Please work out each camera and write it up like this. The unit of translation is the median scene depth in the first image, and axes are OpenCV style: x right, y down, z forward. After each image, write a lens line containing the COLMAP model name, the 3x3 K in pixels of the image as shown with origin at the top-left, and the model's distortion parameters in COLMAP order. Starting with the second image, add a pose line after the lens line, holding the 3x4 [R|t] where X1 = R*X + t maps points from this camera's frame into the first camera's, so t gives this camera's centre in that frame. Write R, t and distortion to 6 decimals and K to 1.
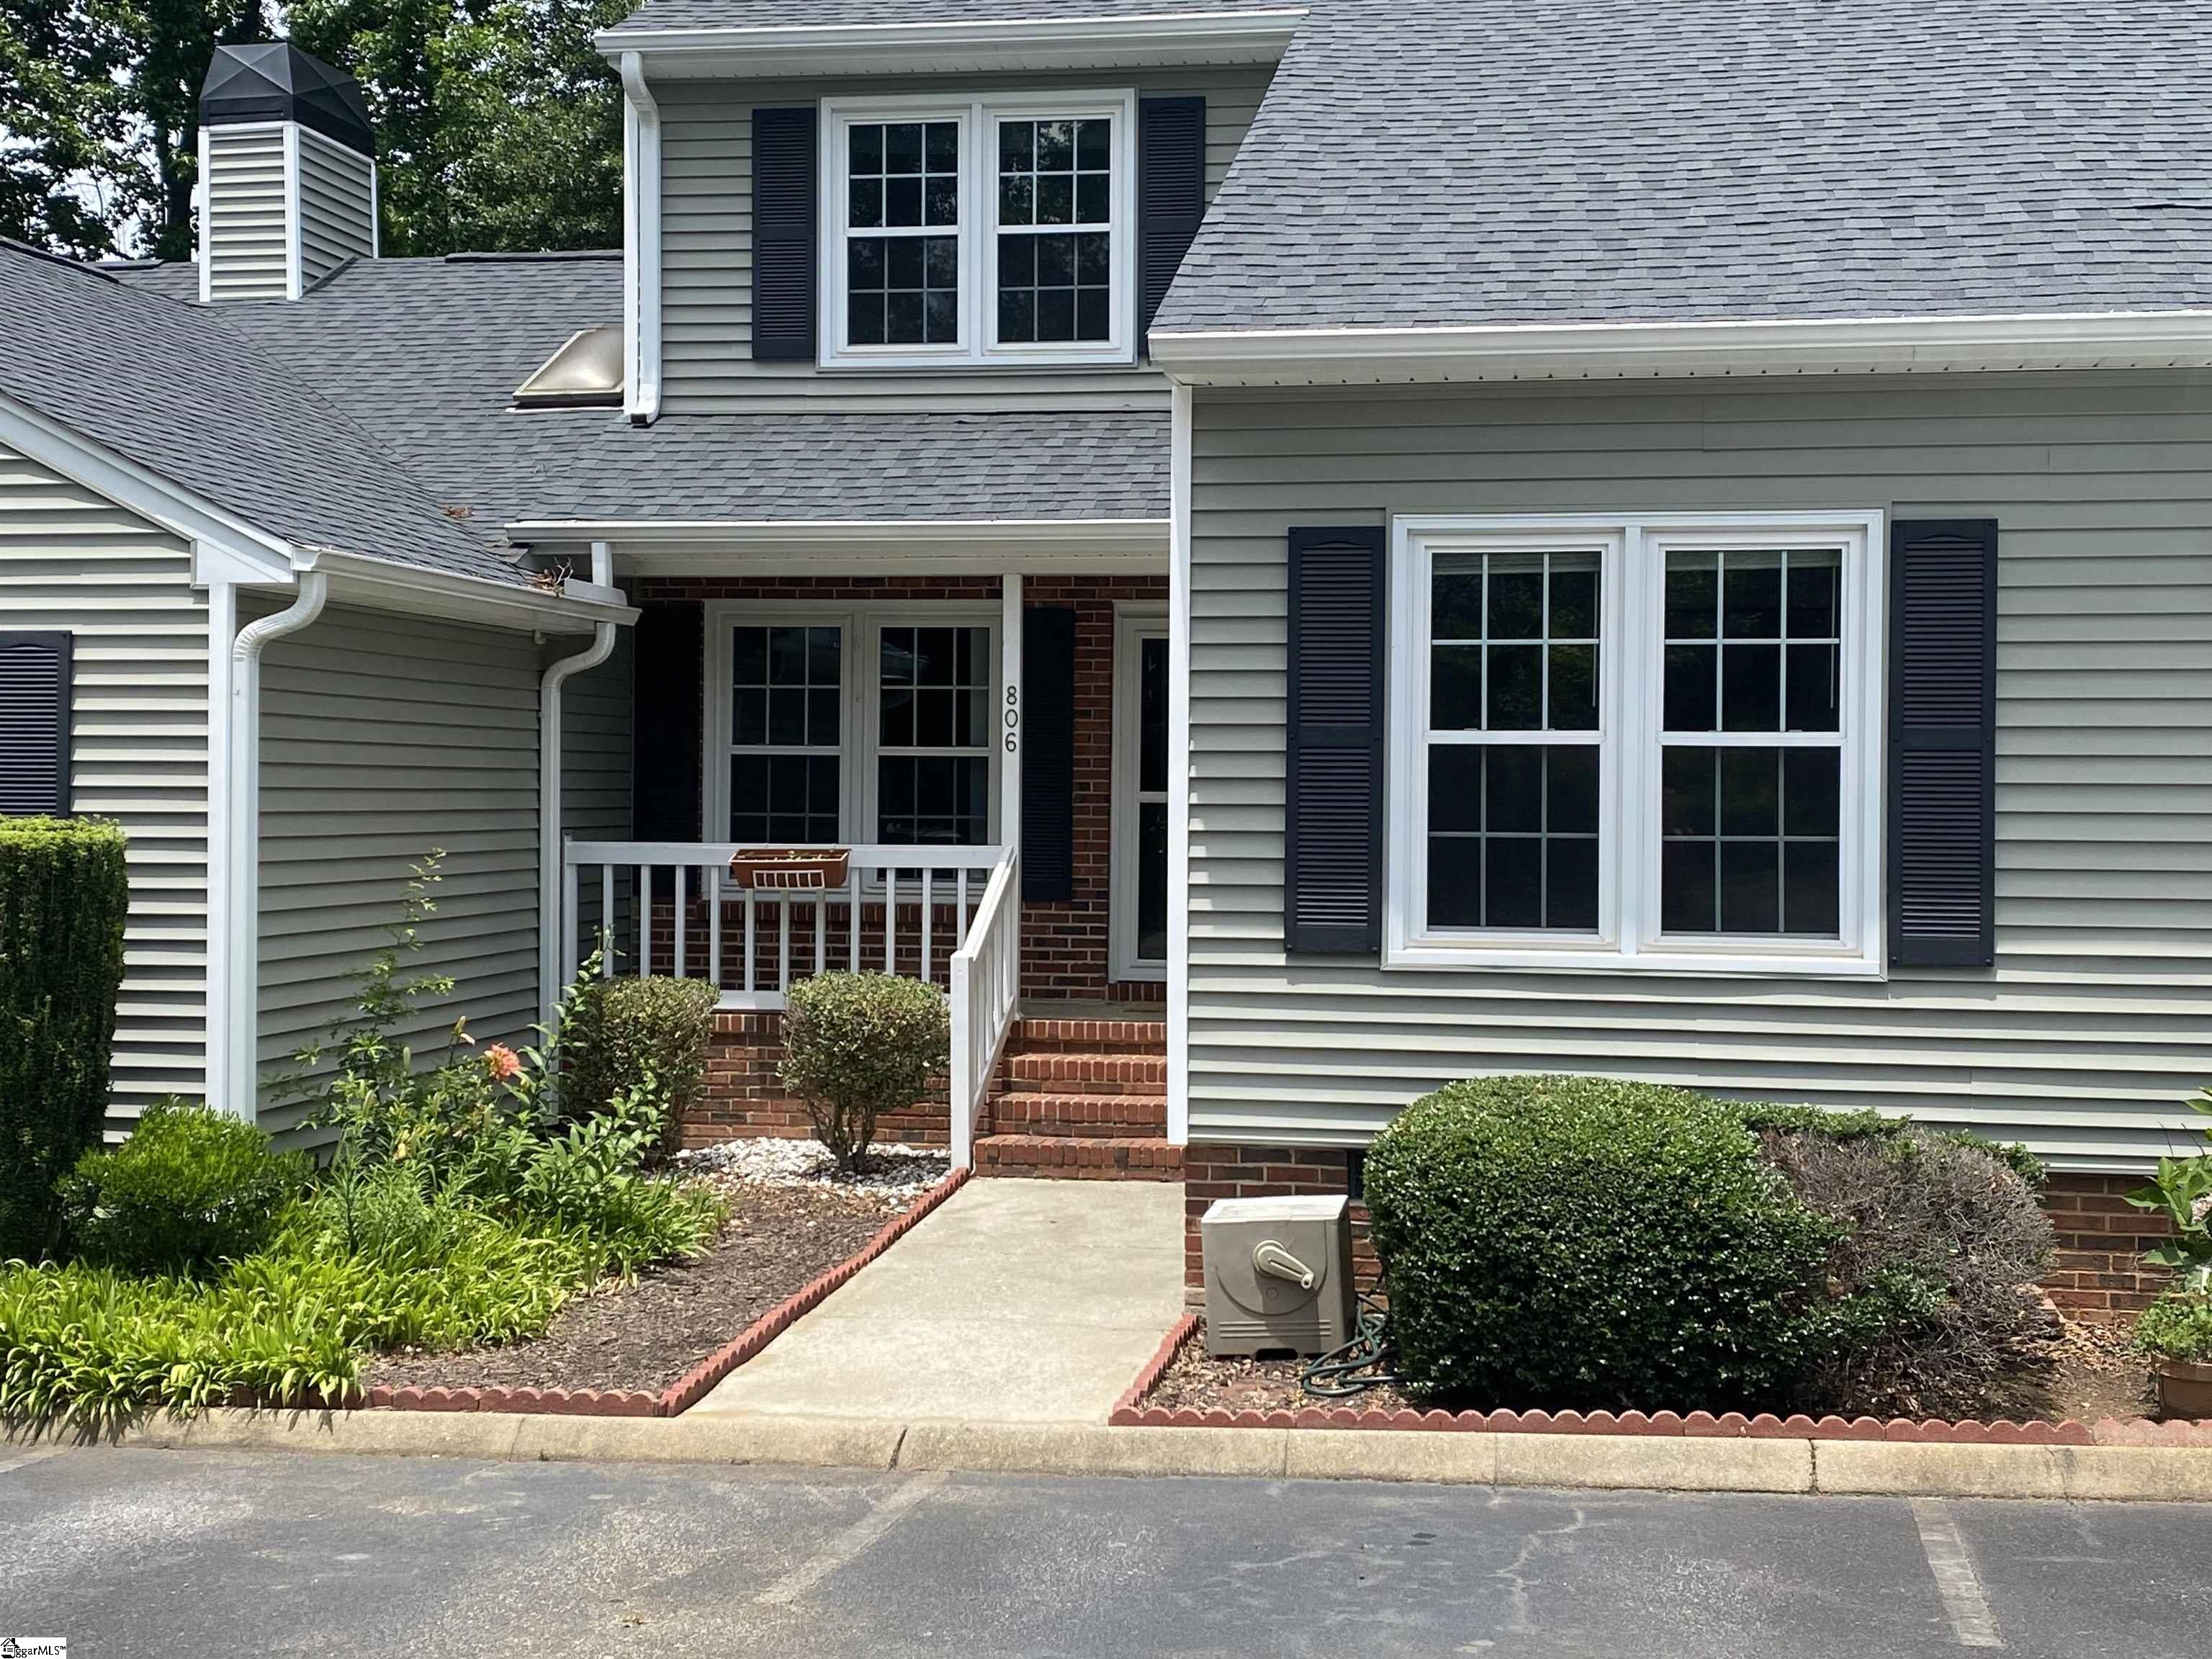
lens RADIAL K [[2923.5, 0, 1138.5], [0, 2923.5, 821.8], [0, 0, 1]] dist [0.252468, -0.882693]
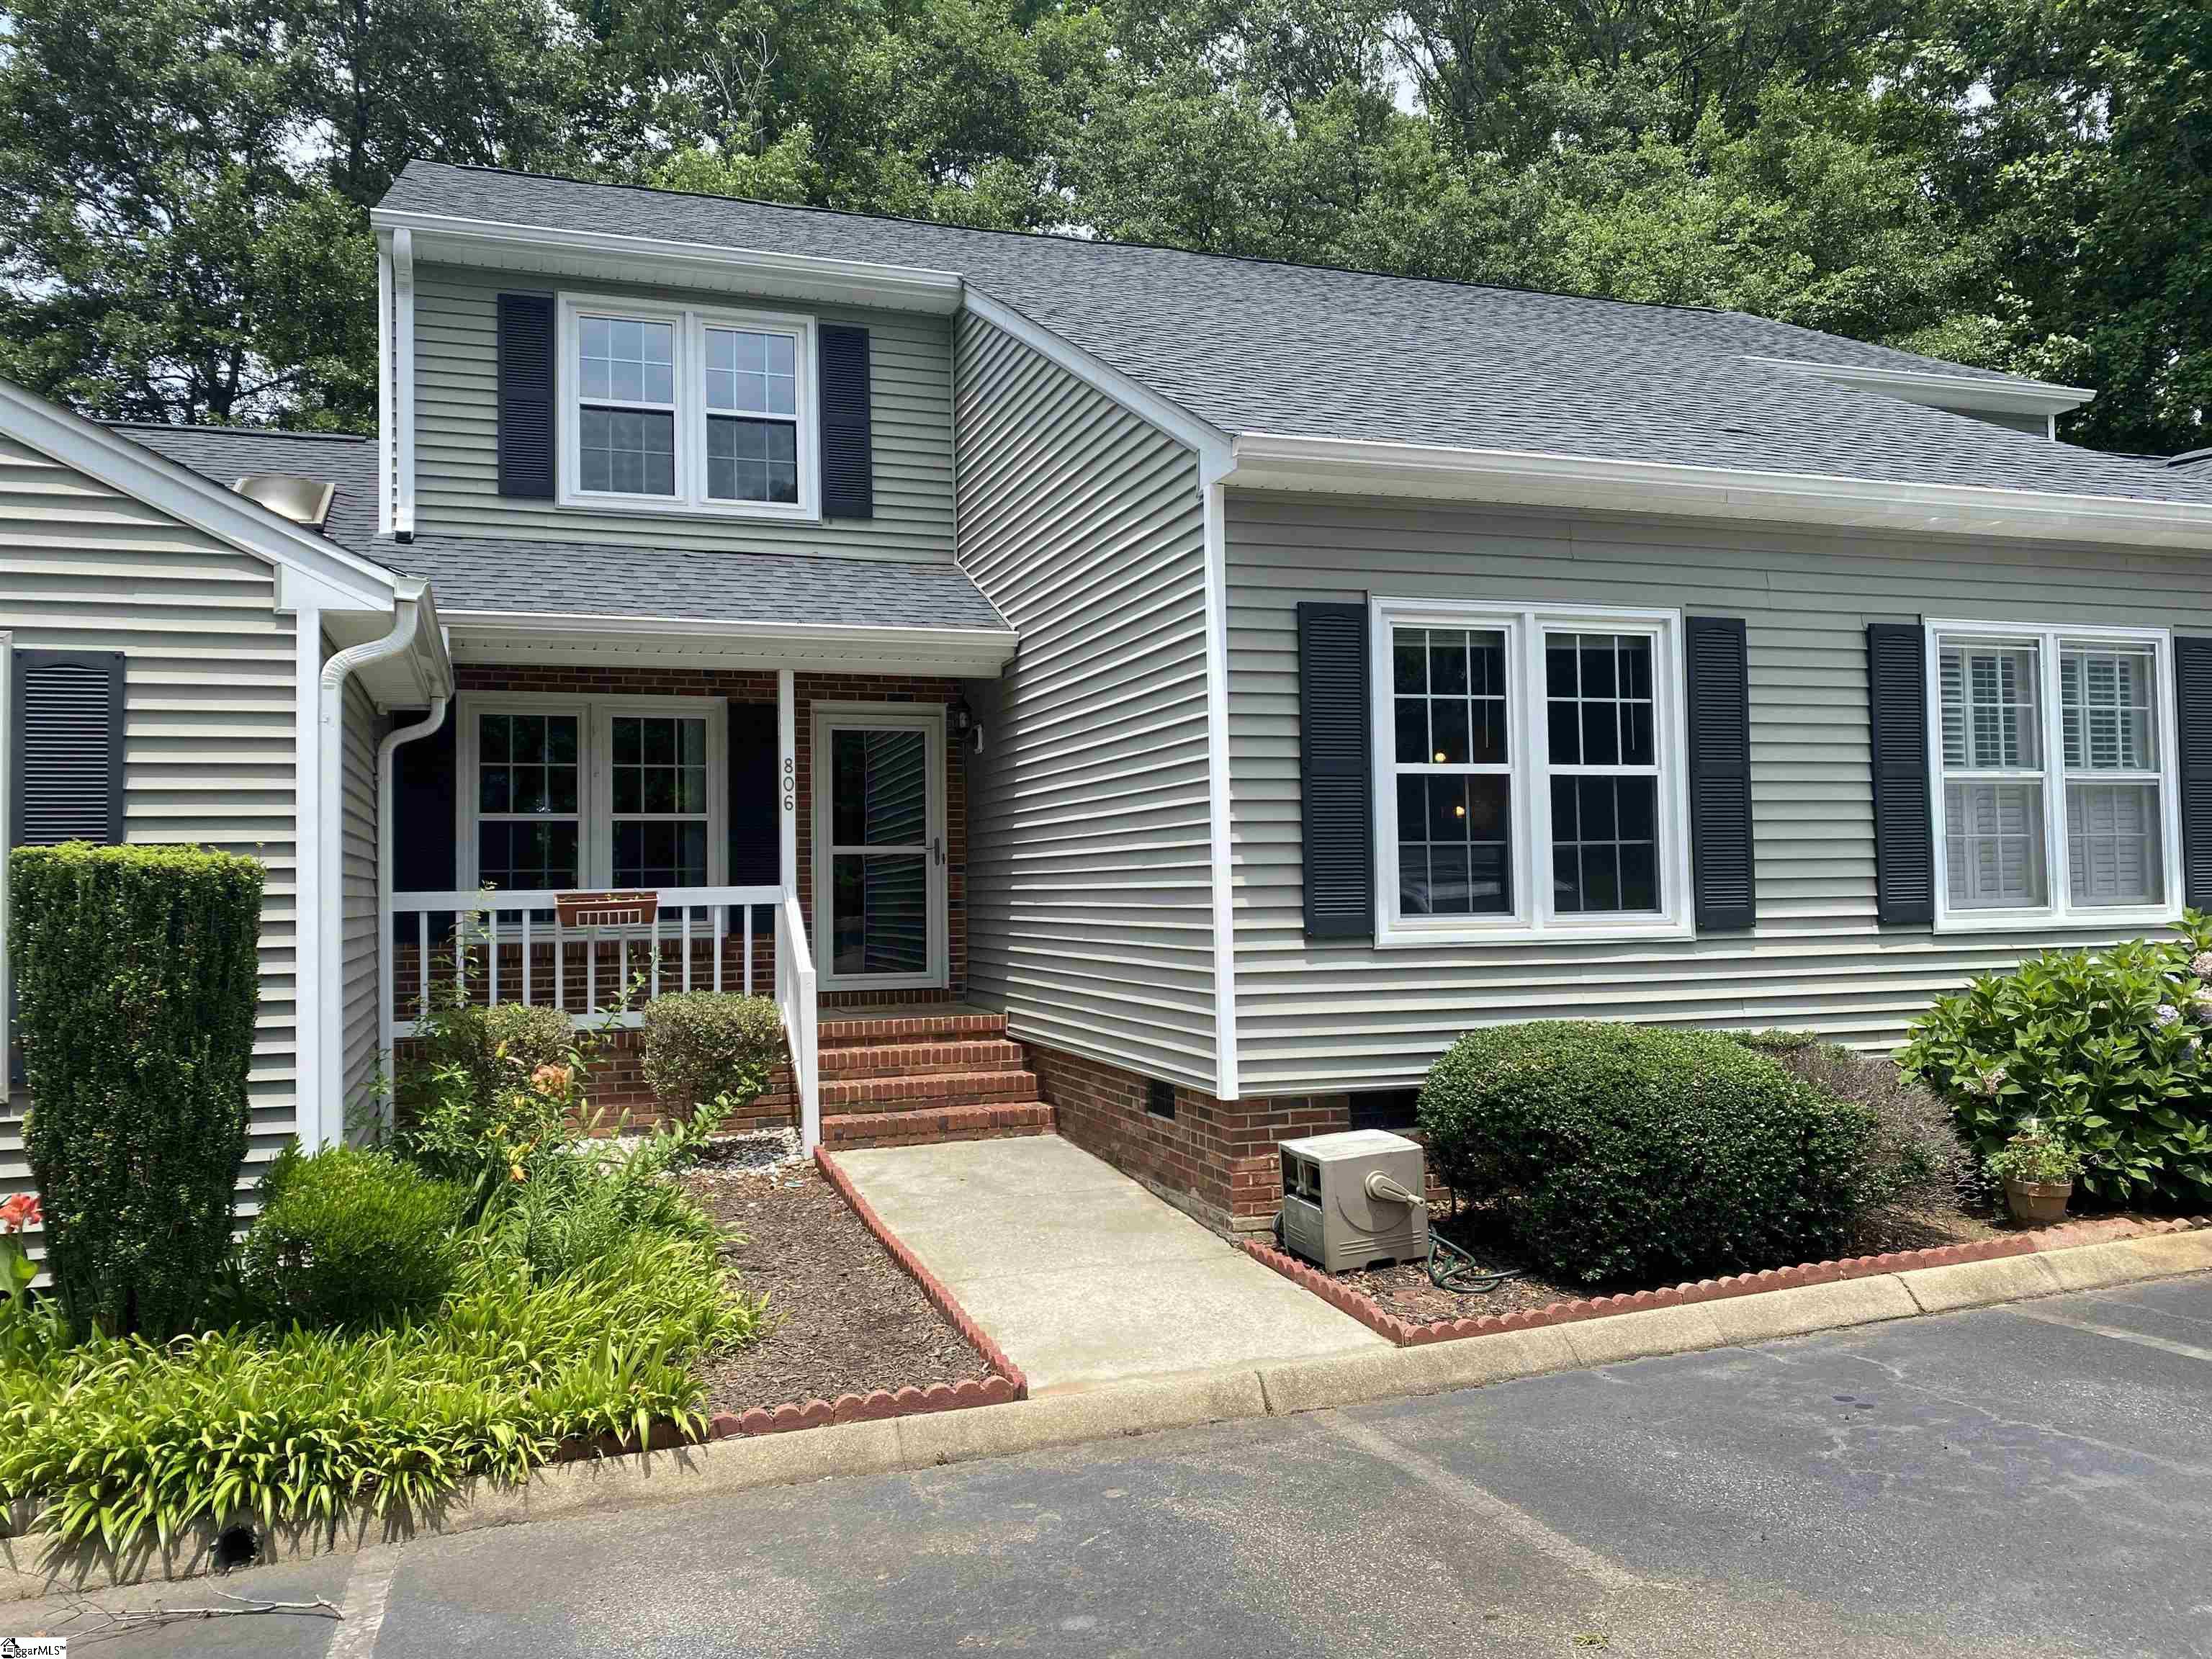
lens RADIAL K [[1688.1, 0, 1106.0], [0, 1688.1, 829.5], [0, 0, 1]] dist [0.123128, -0.246754]
pose [[0.876424, -0.006078, 0.481502, -0.374412], [0.029943, 0.998673, -0.041896, 0.025822], [-0.480609, 0.051136, 0.875443, 0.405682]]
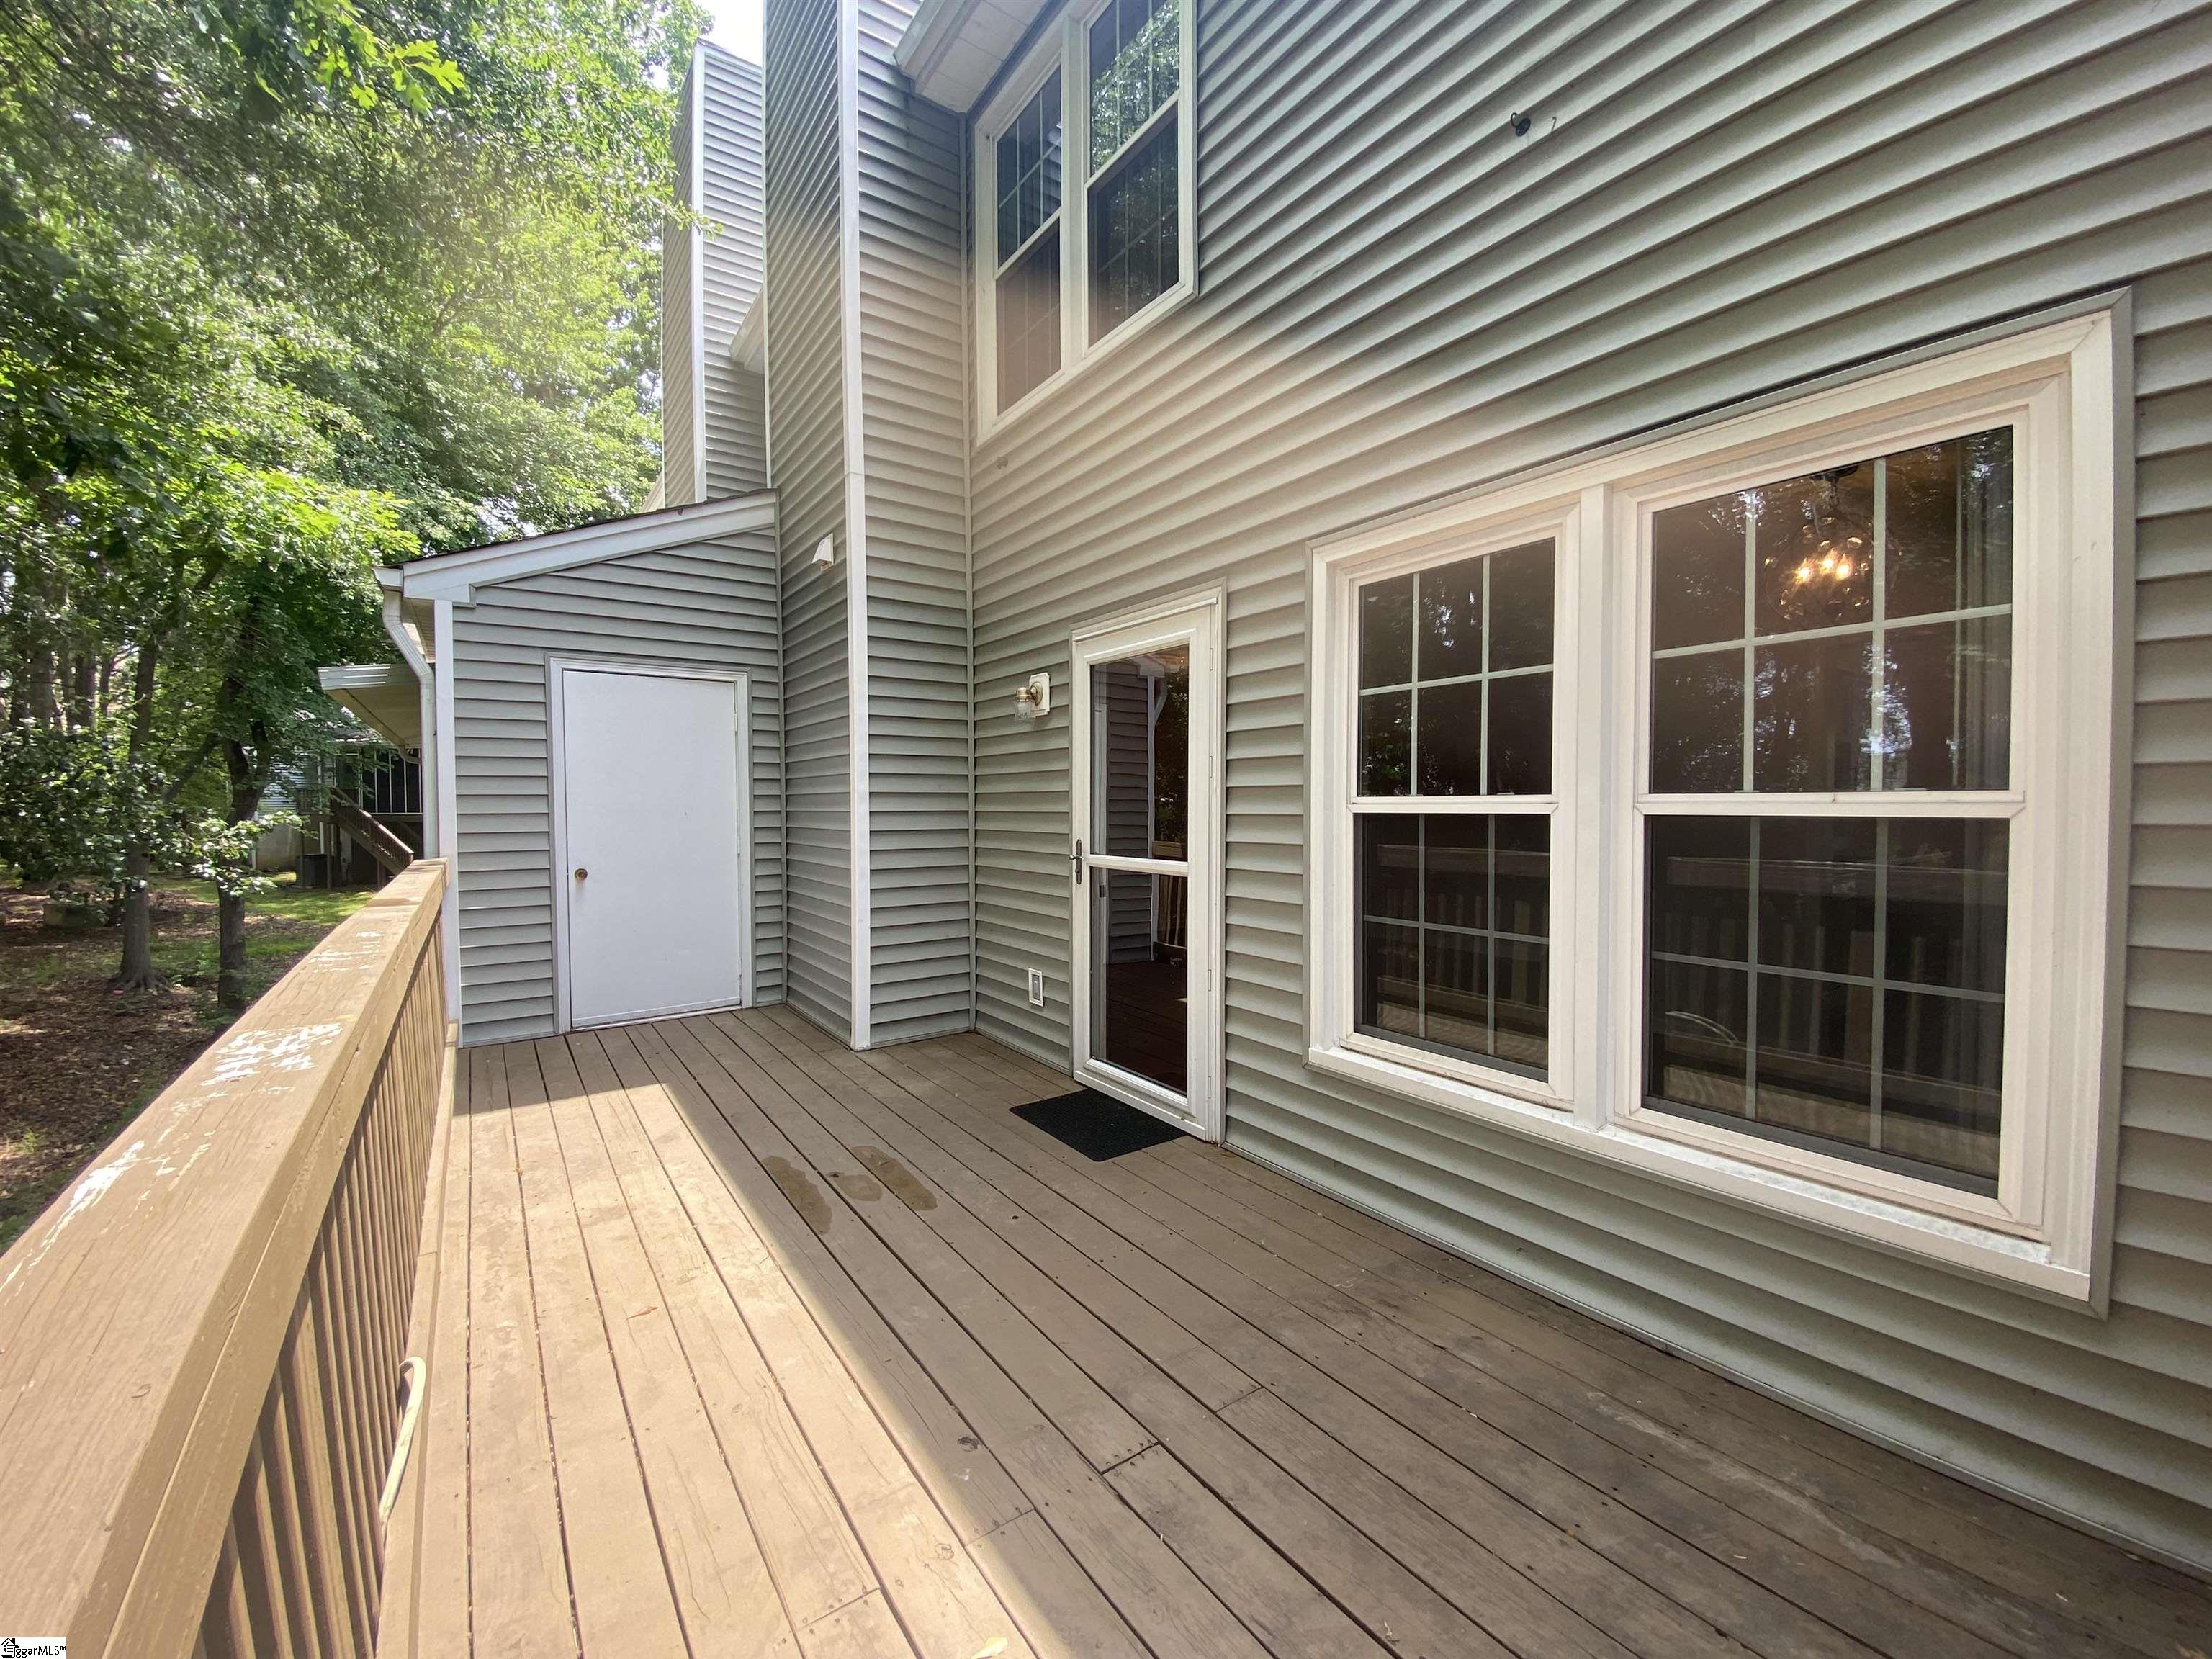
lens RADIAL K [[911.3, 0, 1121.4], [0, 911.3, 829.4], [0, 0, 1]] dist [0.021238, -0.000097]
pose [[0.711805, 0.011038, -0.702290, 0.236134], [-0.006390, 0.999937, 0.009240, -0.023761], [0.702348, -0.002089, 0.711831, 0.763857]]
